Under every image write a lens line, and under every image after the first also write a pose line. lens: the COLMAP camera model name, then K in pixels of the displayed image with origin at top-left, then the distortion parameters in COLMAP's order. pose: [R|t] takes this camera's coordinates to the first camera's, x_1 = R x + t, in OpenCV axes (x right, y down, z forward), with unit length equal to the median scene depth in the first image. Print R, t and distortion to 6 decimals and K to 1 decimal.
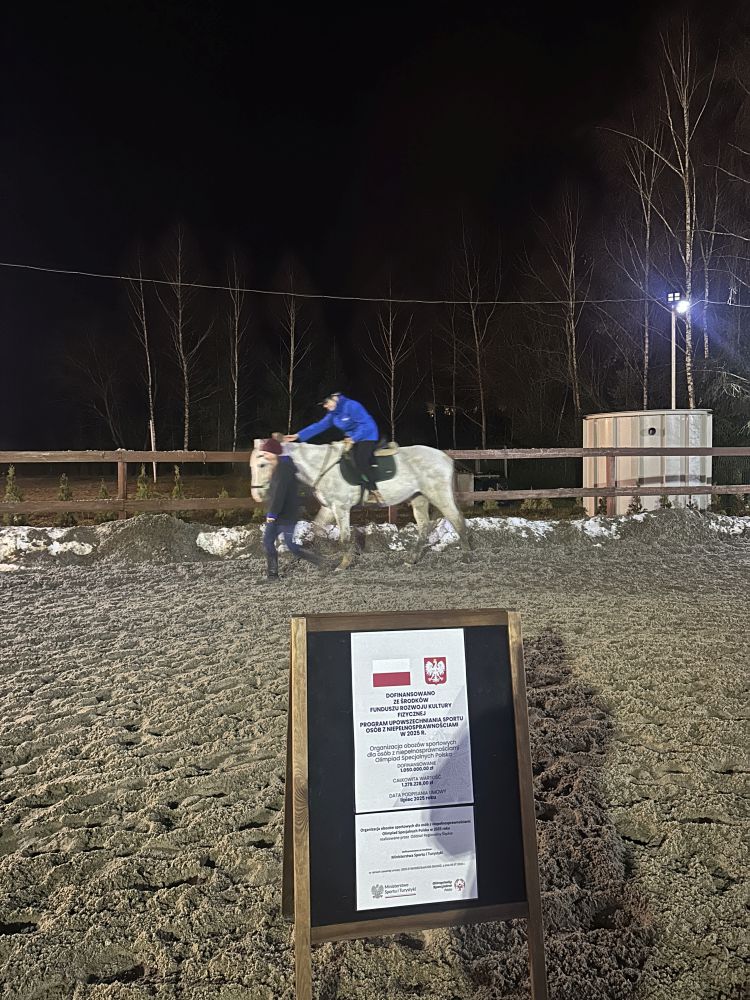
lens RADIAL K [[701.1, 0, 376.4], [0, 701.1, 495.5], [0, 0, 1]] dist [0.115344, -0.152102]
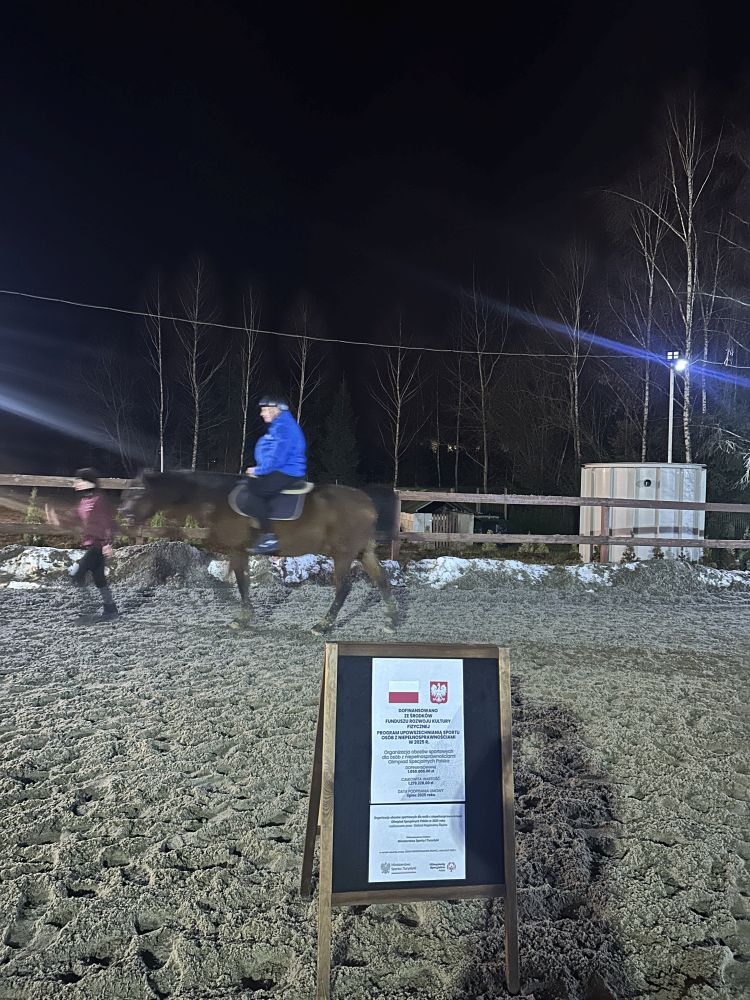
lens RADIAL K [[701.1, 0, 376.4], [0, 701.1, 495.5], [0, 0, 1]] dist [0.115344, -0.152102]
pose [[0.998807, 0.048828, -0.001102, -0.032312], [-0.048827, 0.997720, -0.046592, -0.026328], [-0.001175, 0.046591, 0.998913, -0.200297]]
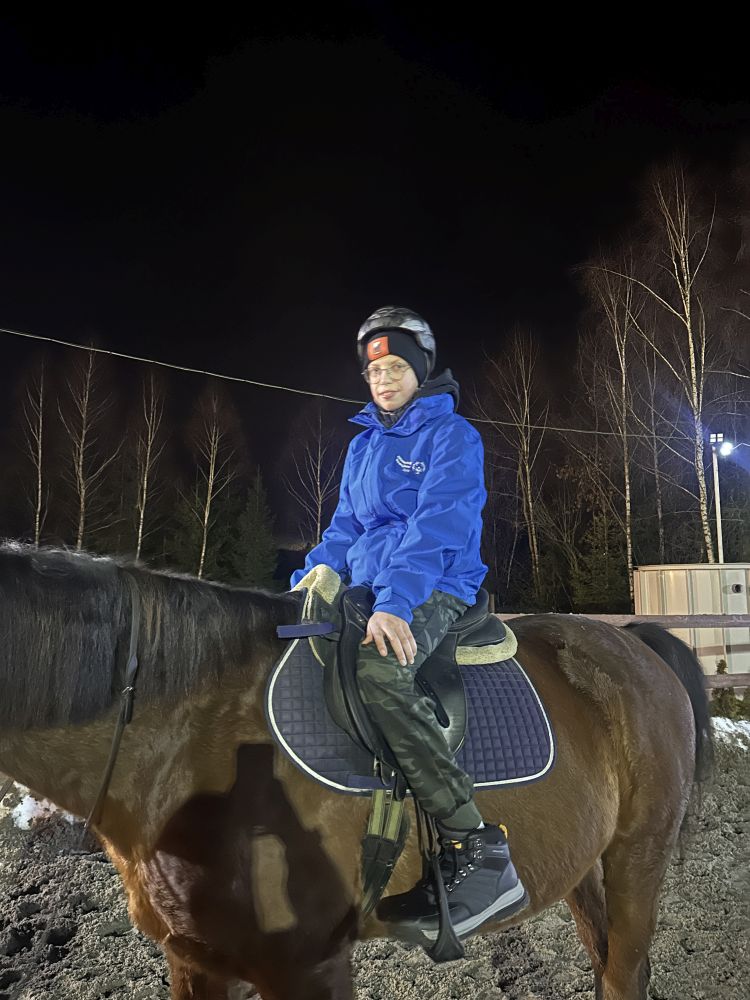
lens RADIAL K [[680.6, 0, 347.1], [0, 680.6, 499.4], [0, 0, 1]] dist [0.051694, -0.134485]
pose [[0.985356, 0.047794, 0.163672, -1.172219], [-0.015439, 0.980977, -0.193508, -0.186447], [-0.169807, 0.188147, 0.967350, 1.723655]]
